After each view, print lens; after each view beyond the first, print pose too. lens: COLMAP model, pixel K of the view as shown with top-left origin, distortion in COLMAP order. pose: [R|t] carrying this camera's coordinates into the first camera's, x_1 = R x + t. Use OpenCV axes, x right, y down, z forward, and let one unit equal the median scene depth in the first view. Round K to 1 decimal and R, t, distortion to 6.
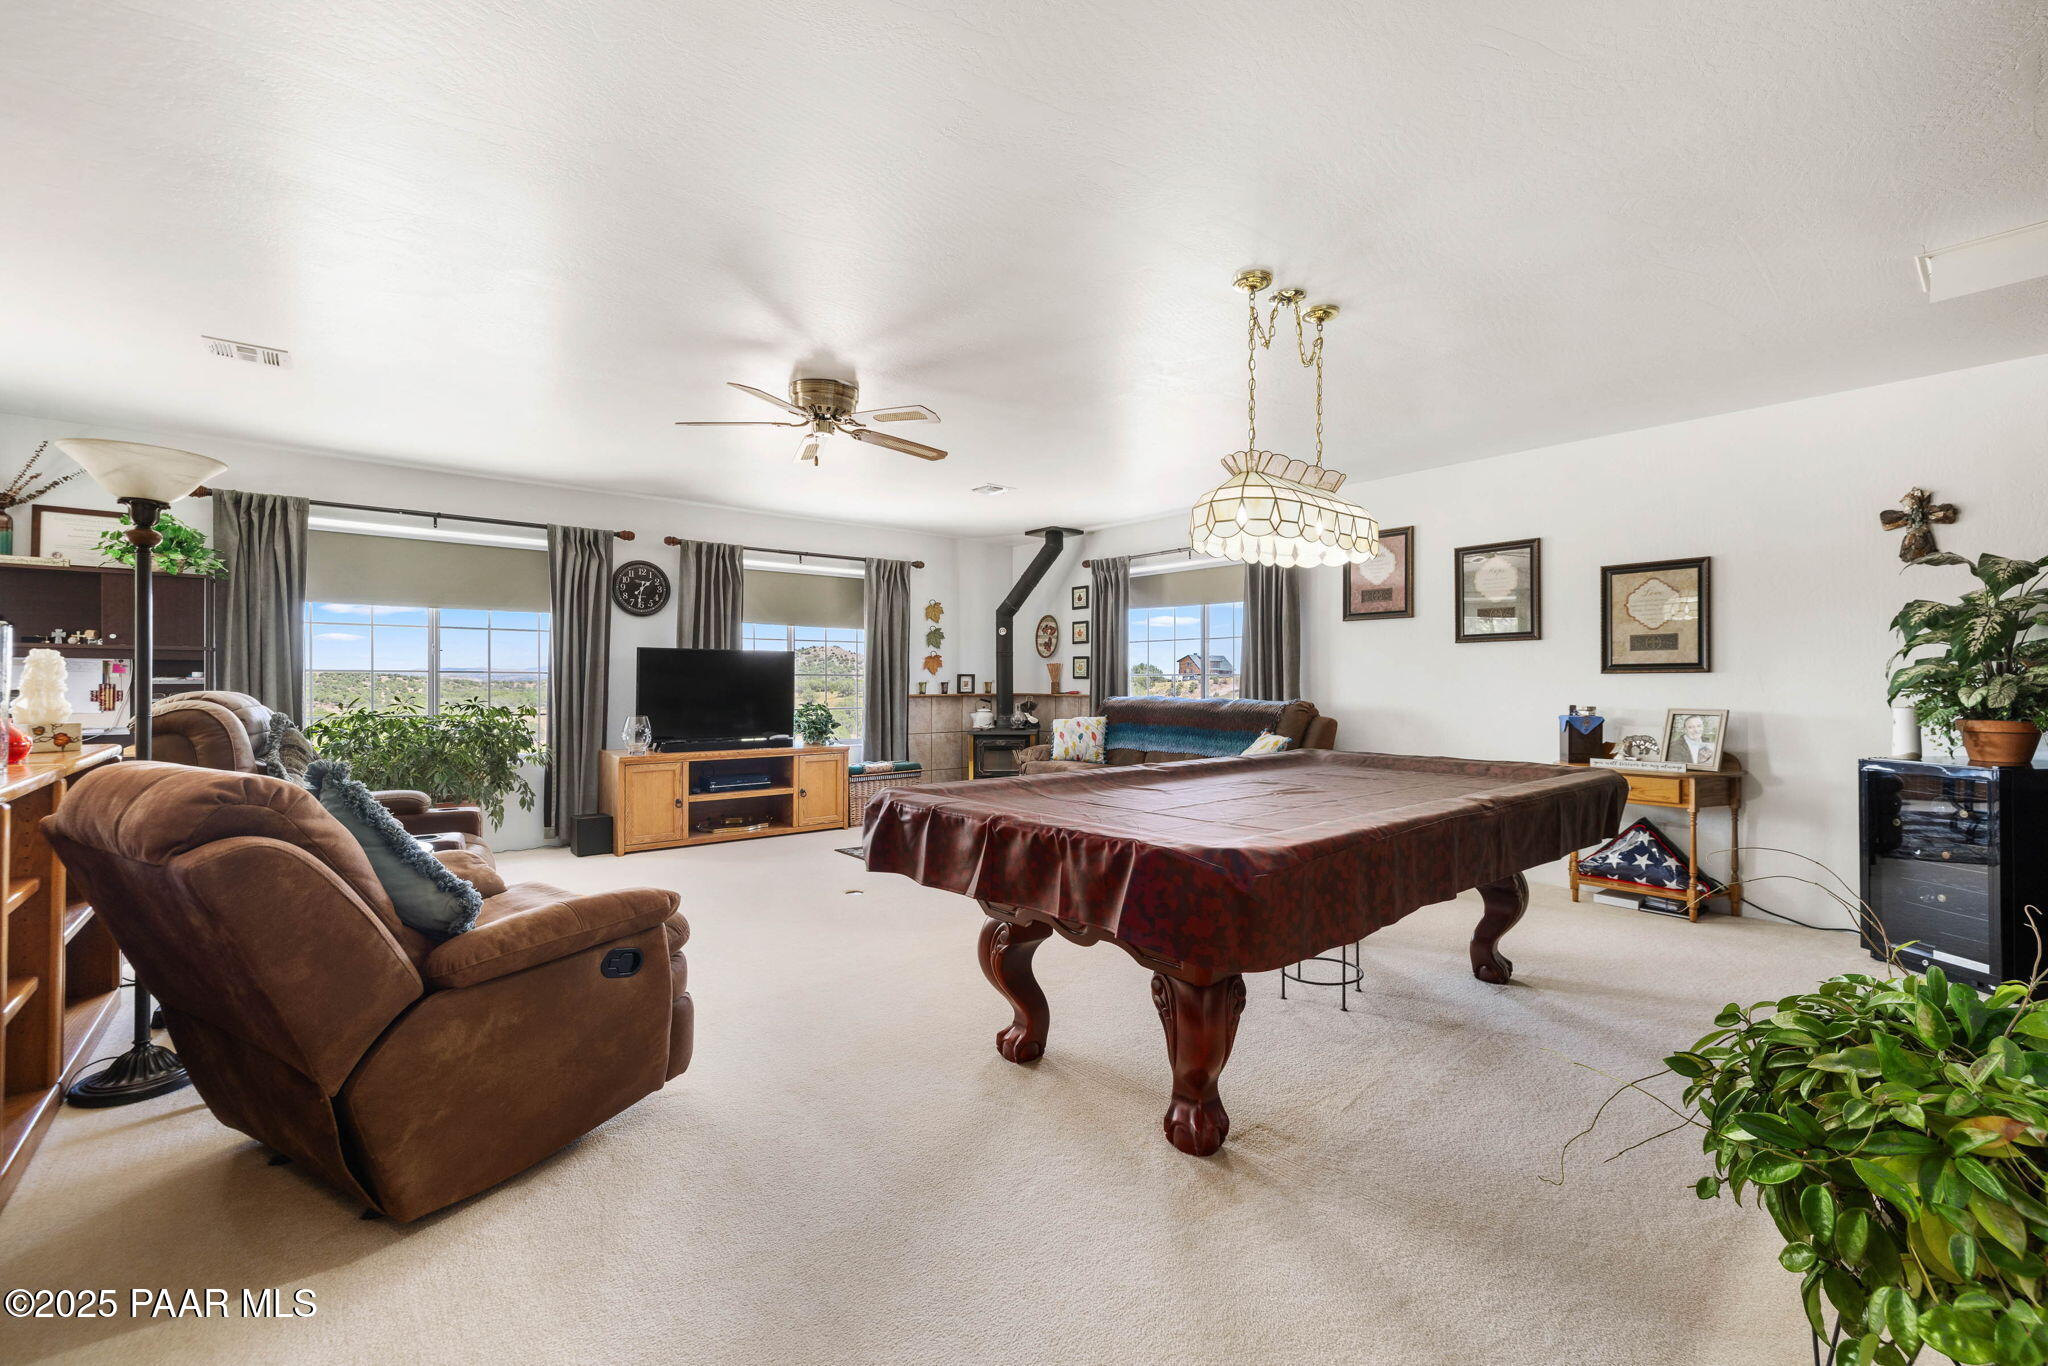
lens RADIAL K [[855.5, 0, 1042.8], [0, 855.5, 686.3], [0, 0, 1]] dist [-0.003254, -0.000350]
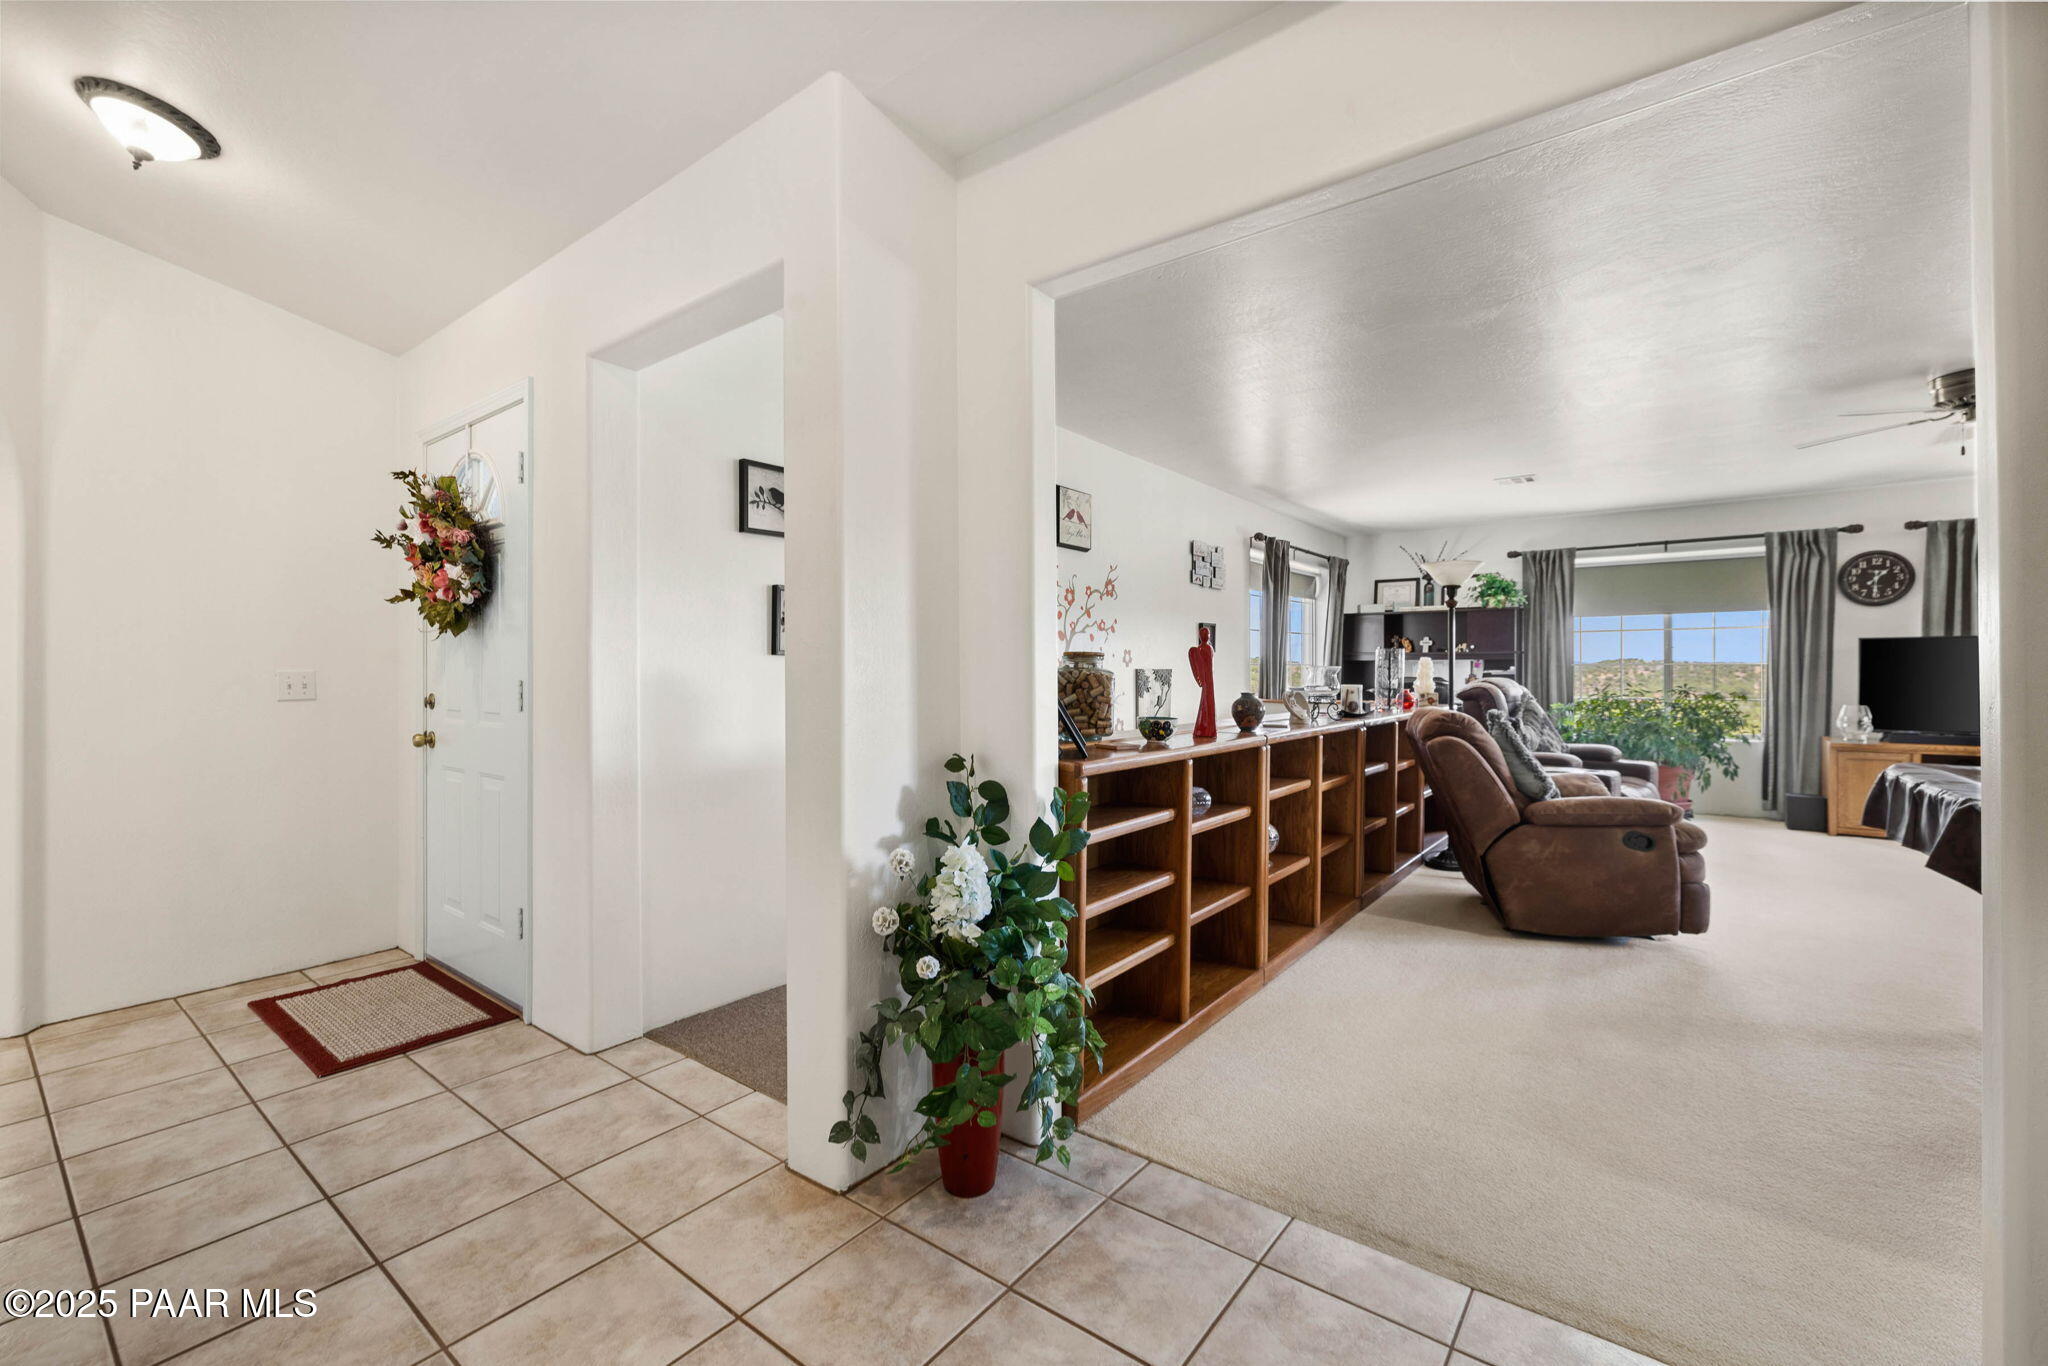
lens RADIAL K [[855.5, 0, 1027.8], [0, 855.5, 675.9], [0, 0, 1]] dist [-0.003254, -0.000350]
pose [[0.201232, 0.000664, -0.979543, 0.330886], [-0.002071, 0.999998, 0.000252, 0.001606], [0.979541, 0.001978, 0.201233, -0.183375]]
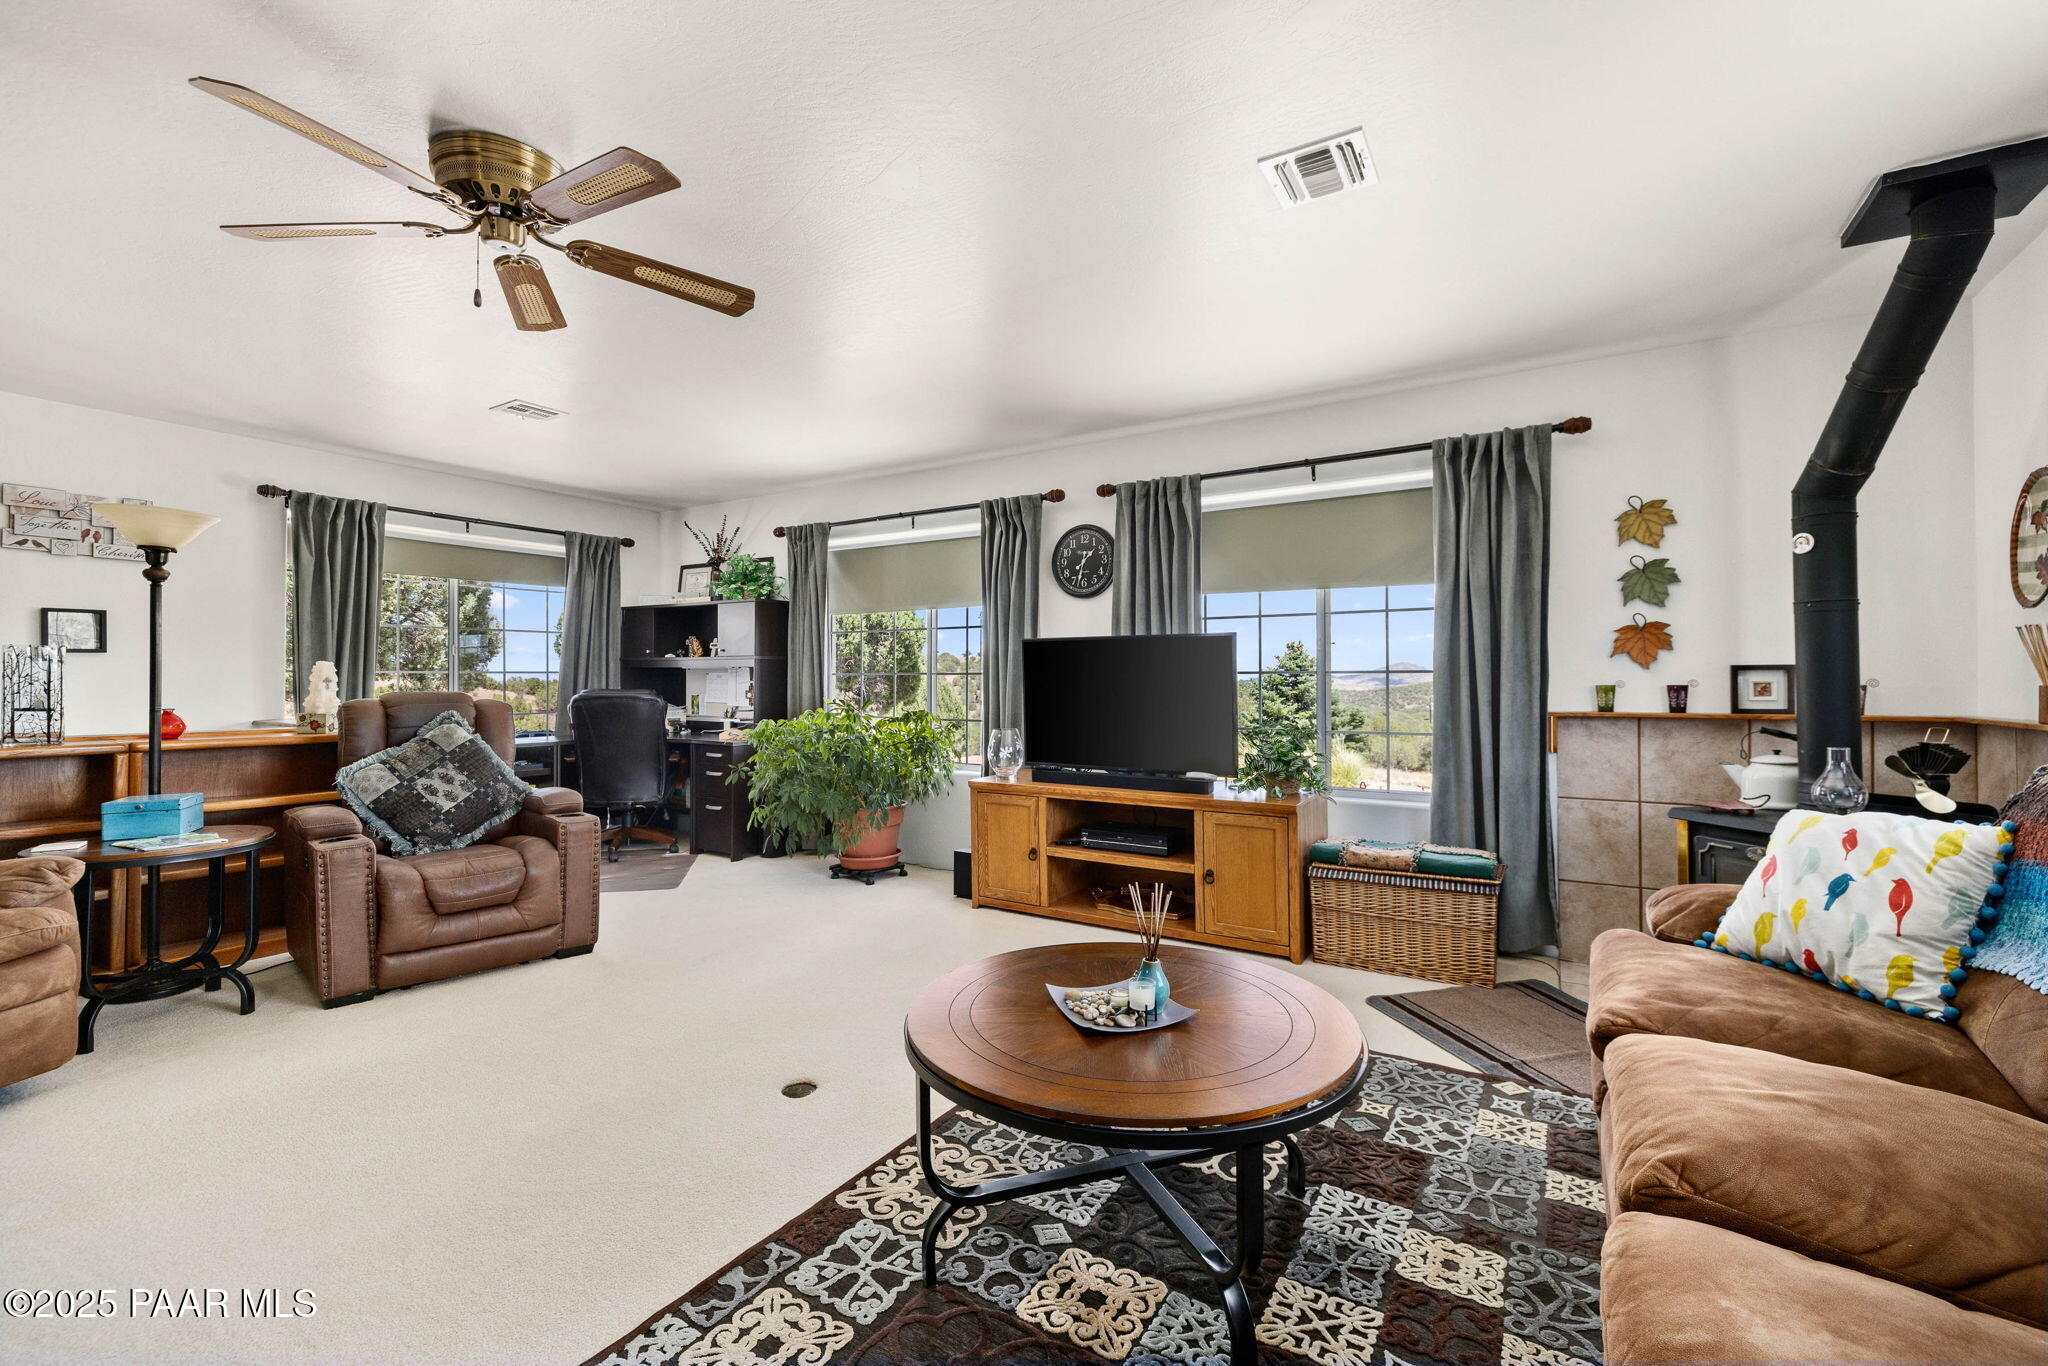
lens RADIAL K [[855.5, 0, 1038.1], [0, 855.5, 669.3], [0, 0, 1]] dist [-0.003254, -0.000350]
pose [[0.312123, -0.017122, -0.949887, 0.257219], [-0.006132, 0.999780, -0.020036, -0.002986], [0.950022, 0.012079, 0.311949, 0.785665]]
